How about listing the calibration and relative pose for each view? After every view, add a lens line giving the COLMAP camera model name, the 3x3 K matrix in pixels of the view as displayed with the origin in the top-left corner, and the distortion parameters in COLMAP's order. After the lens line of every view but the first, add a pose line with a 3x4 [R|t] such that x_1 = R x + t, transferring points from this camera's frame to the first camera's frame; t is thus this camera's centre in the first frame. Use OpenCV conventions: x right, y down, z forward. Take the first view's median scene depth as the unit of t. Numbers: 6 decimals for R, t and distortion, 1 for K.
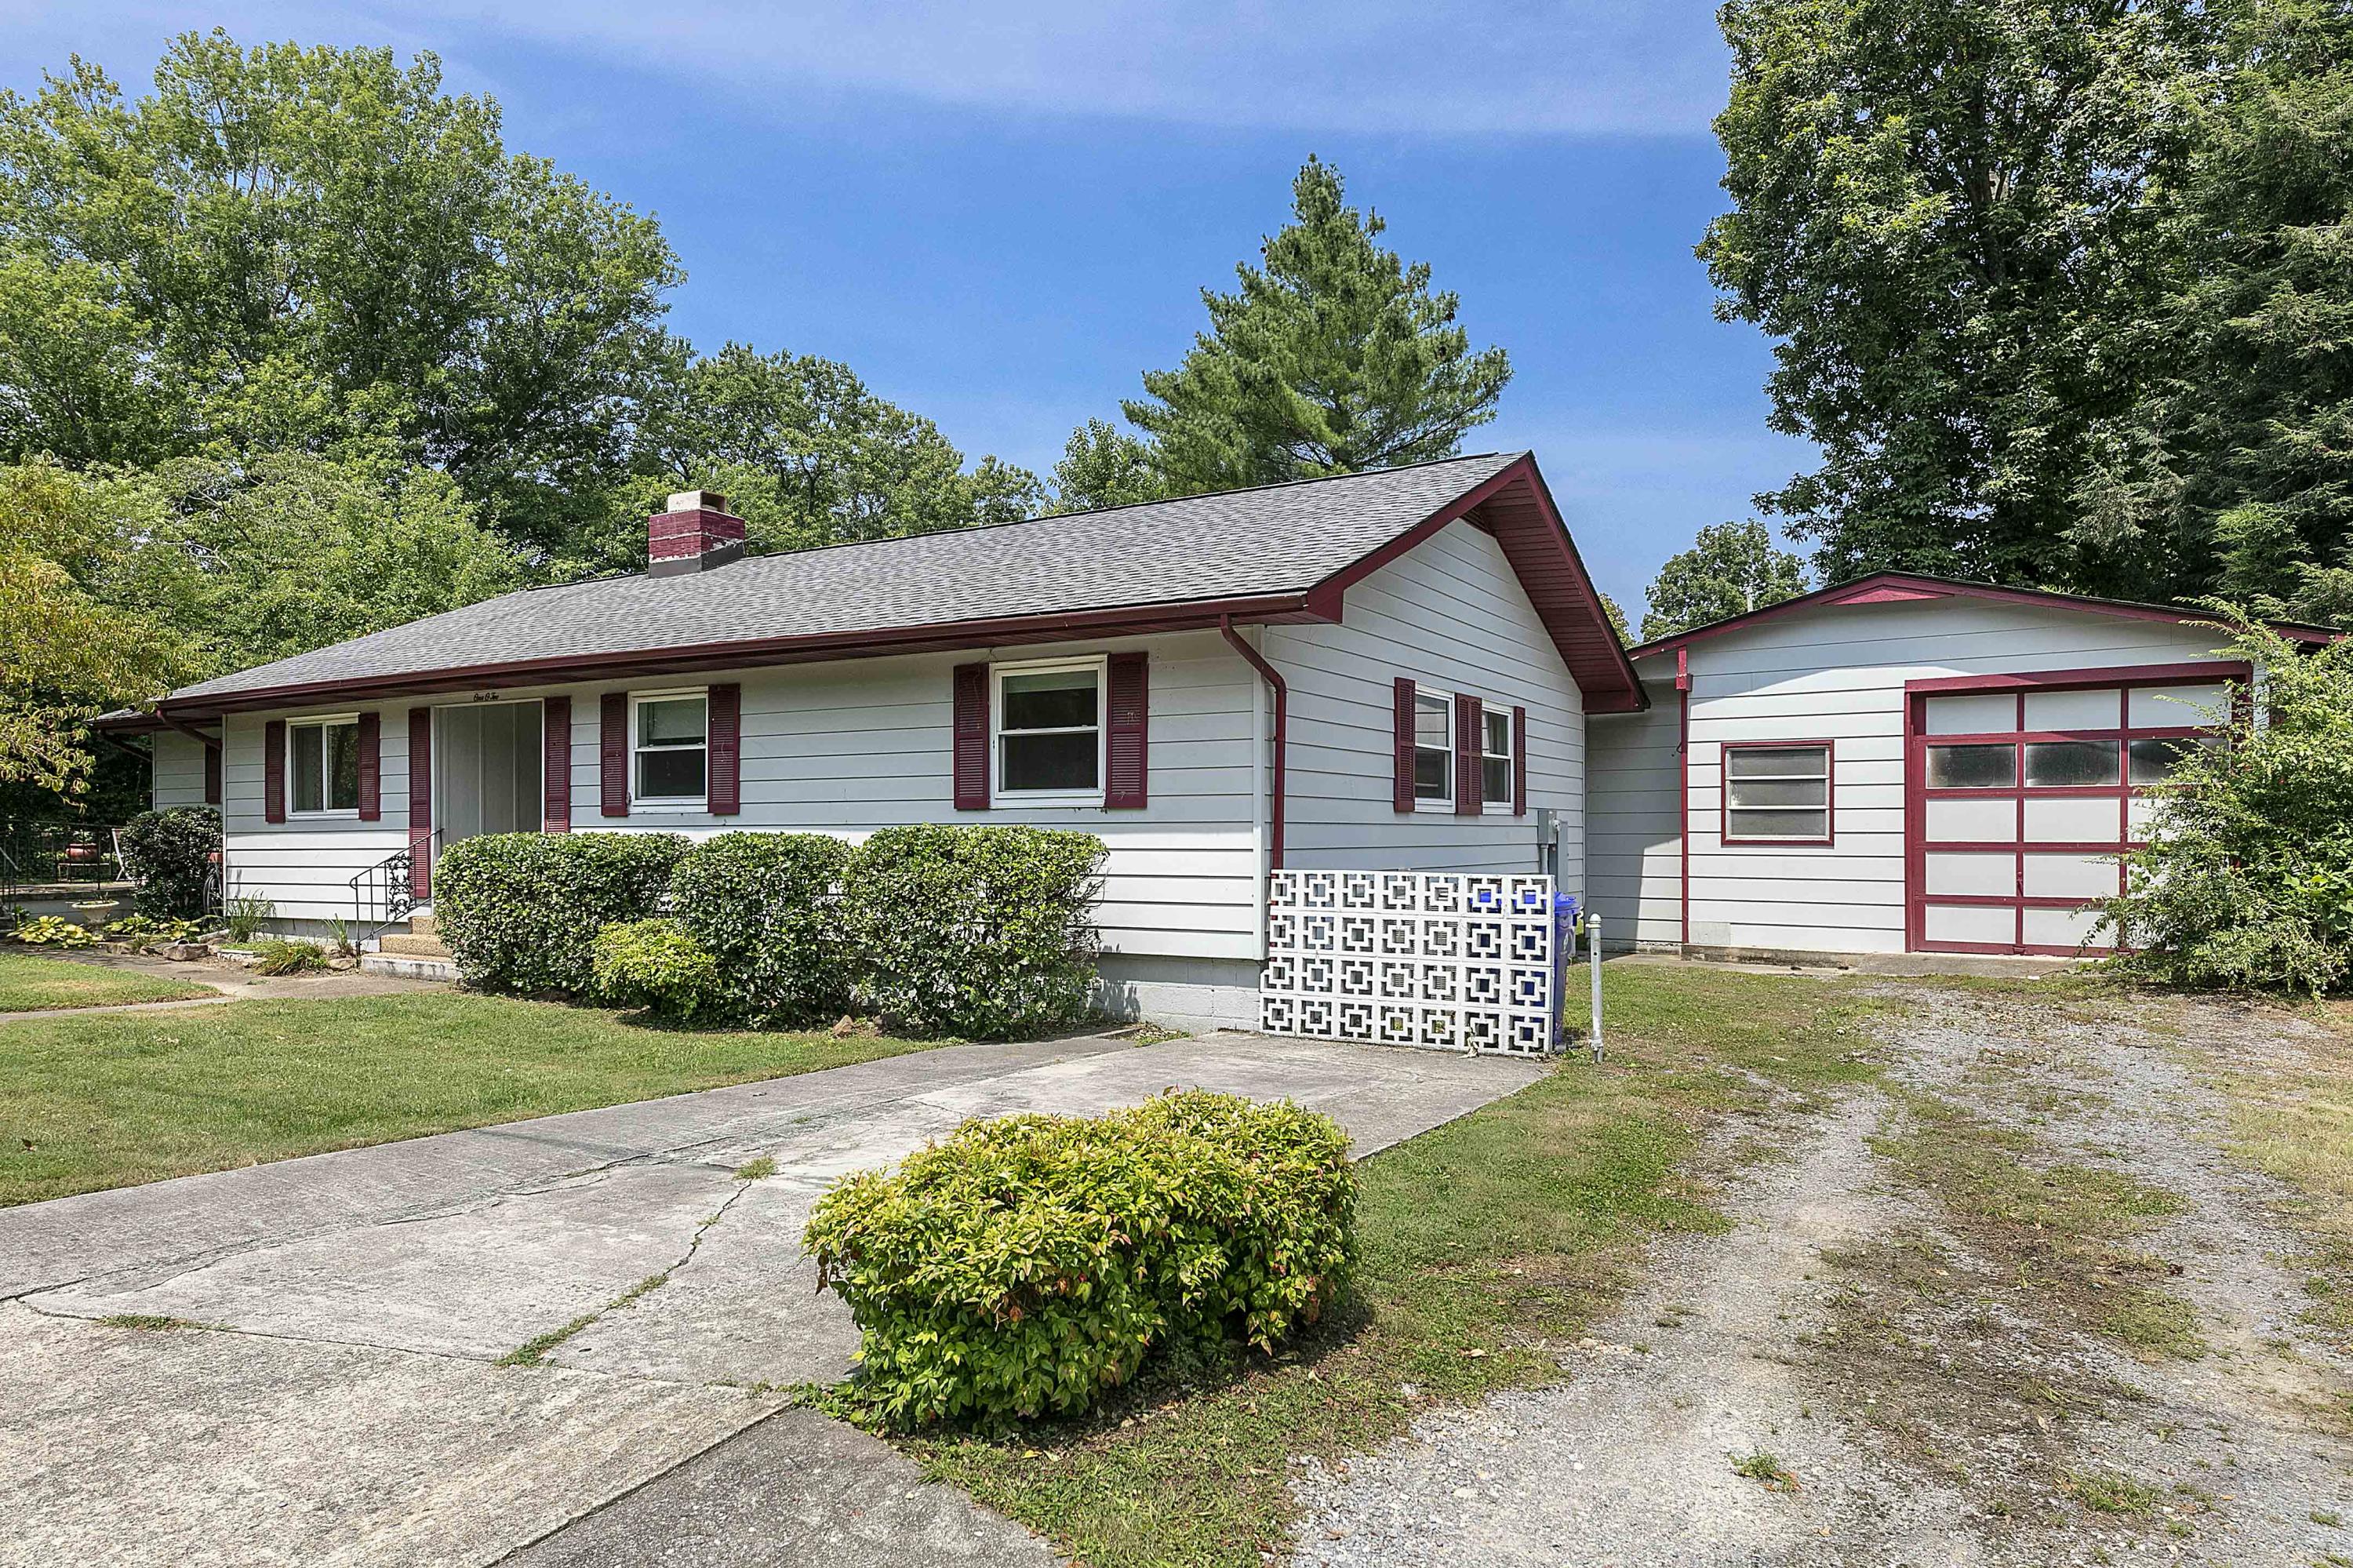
lens RADIAL K [[1433.1, 0, 1203.2], [0, 1433.1, 848.0], [0, 0, 1]] dist [-0.014561, -0.006170]
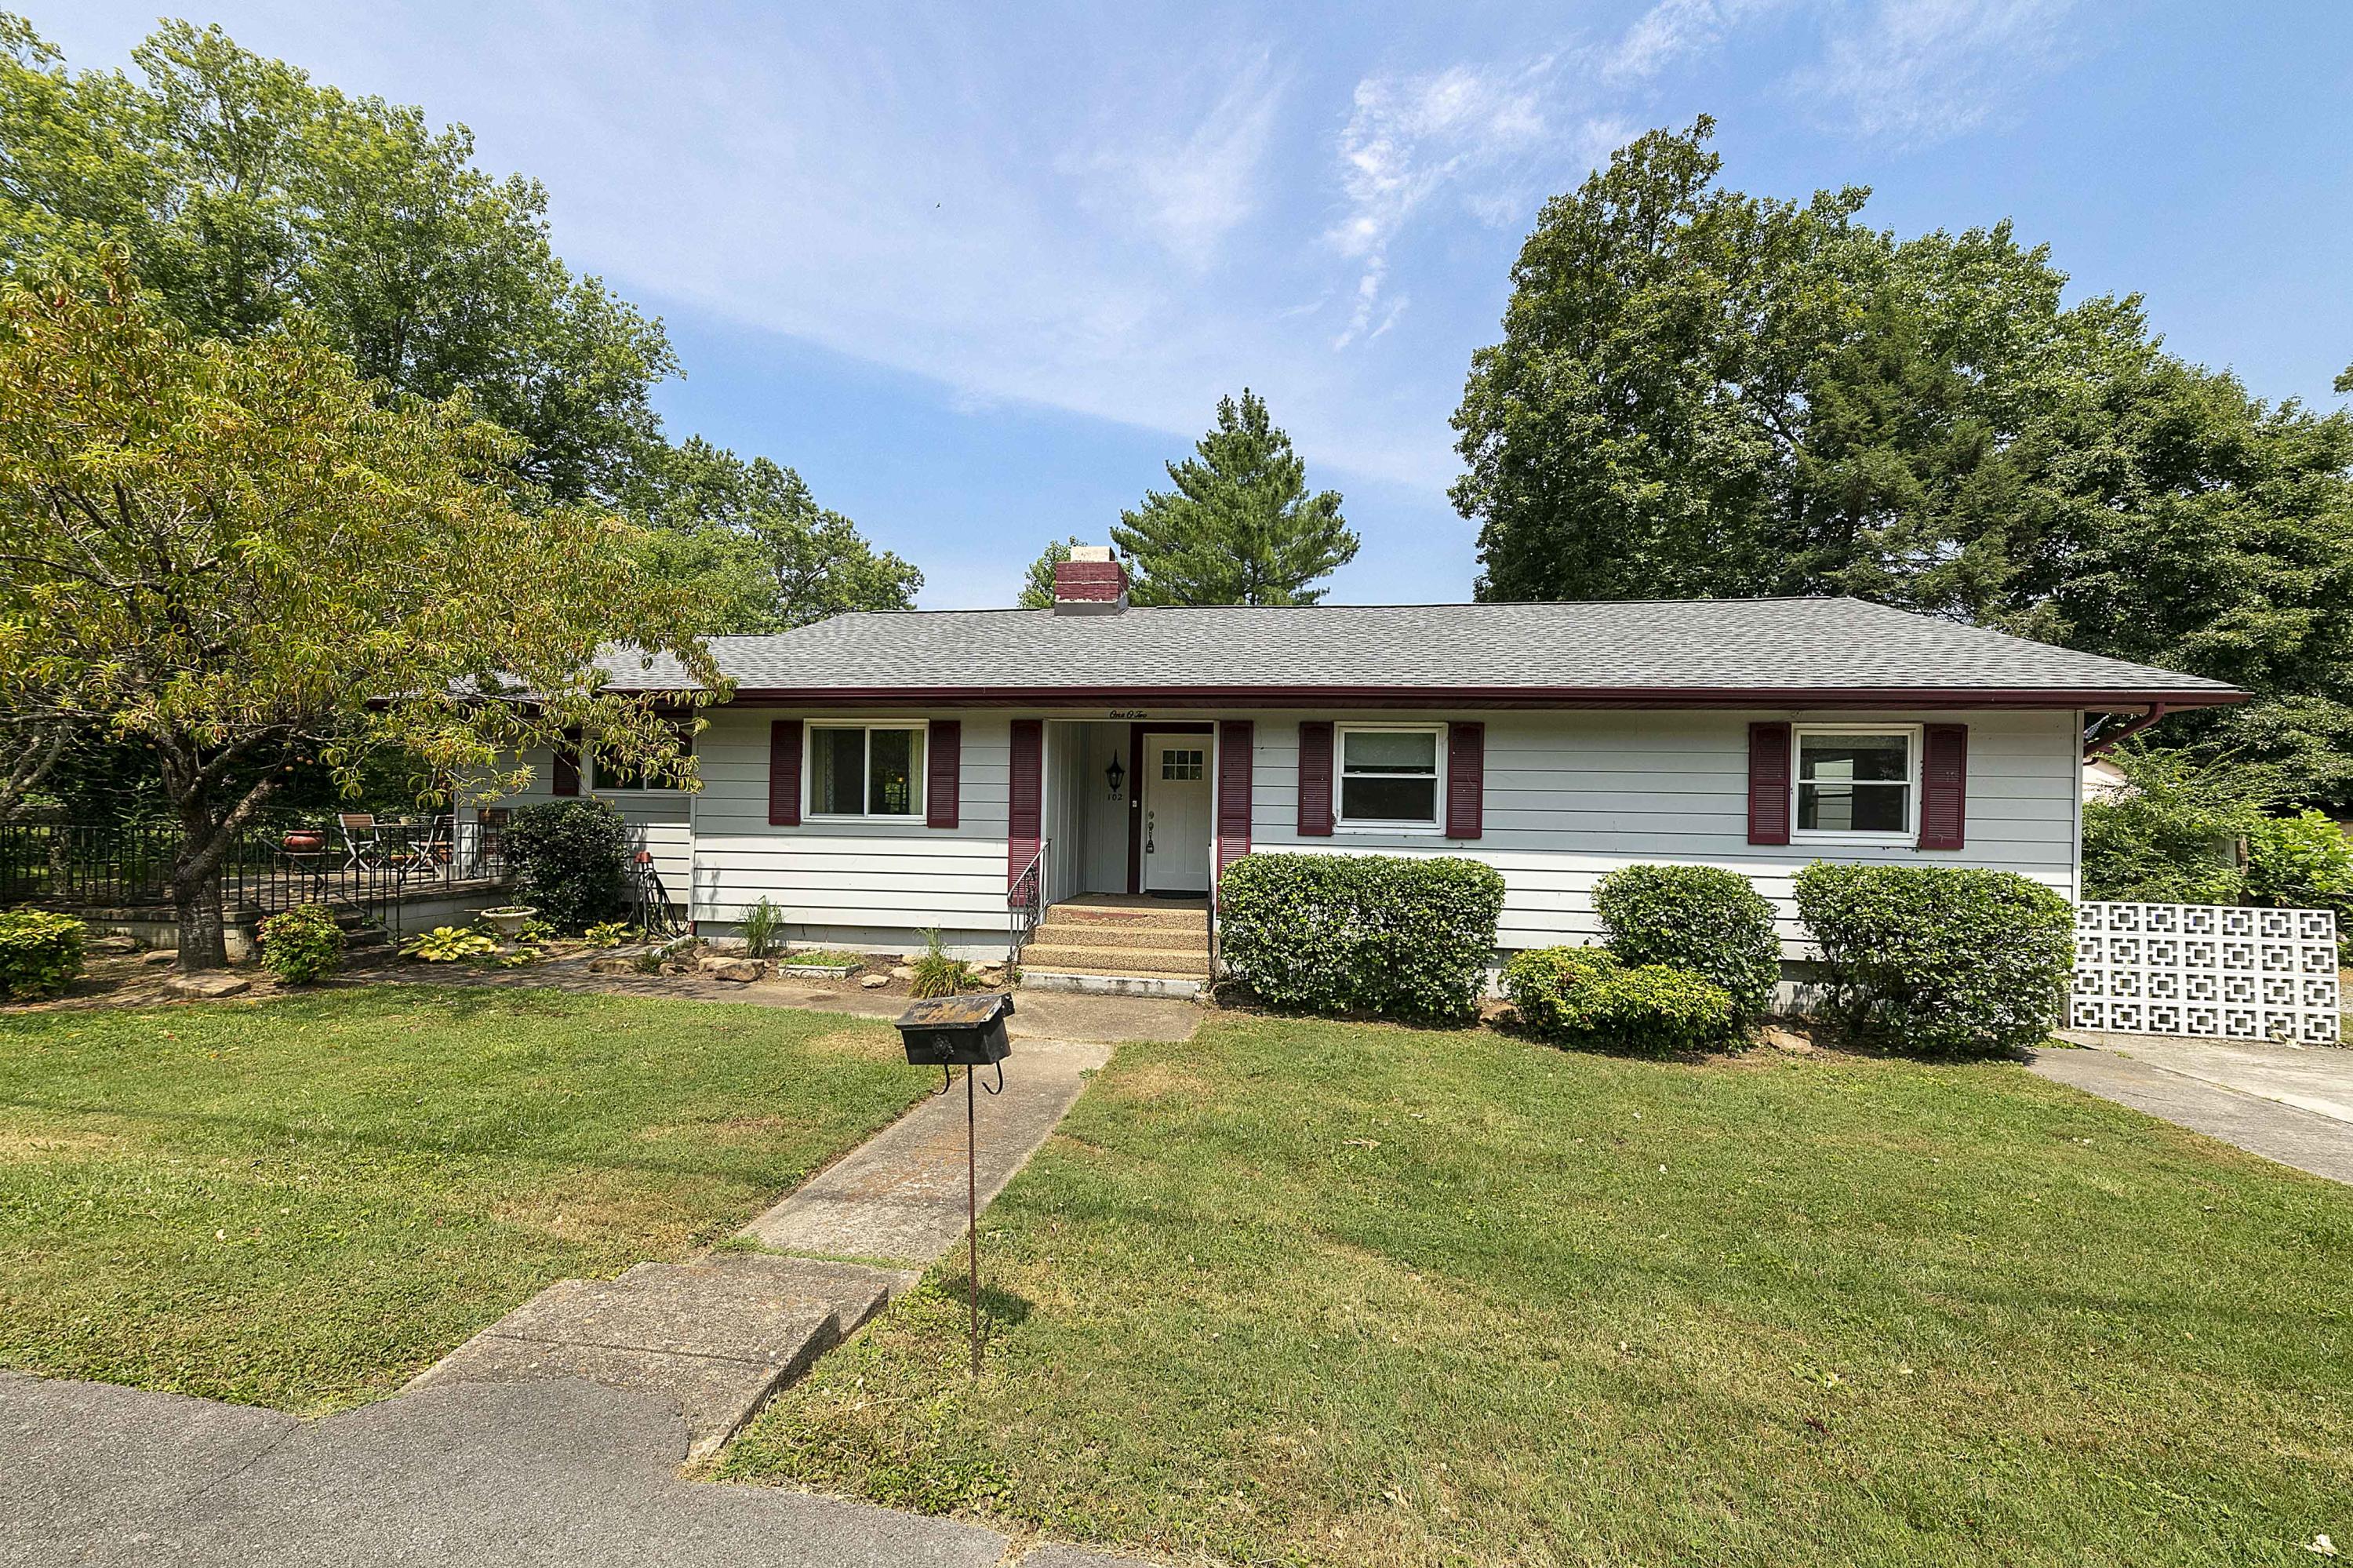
lens RADIAL K [[917.0, 0, 1175.2], [0, 917.0, 784.5], [0, 0, 1]] dist [0.009465, -0.002035]
pose [[0.925146, 0.048808, 0.376460, -0.771044], [-0.022984, 0.997082, -0.072789, -0.007607], [-0.378914, 0.058688, 0.923569, 0.401810]]
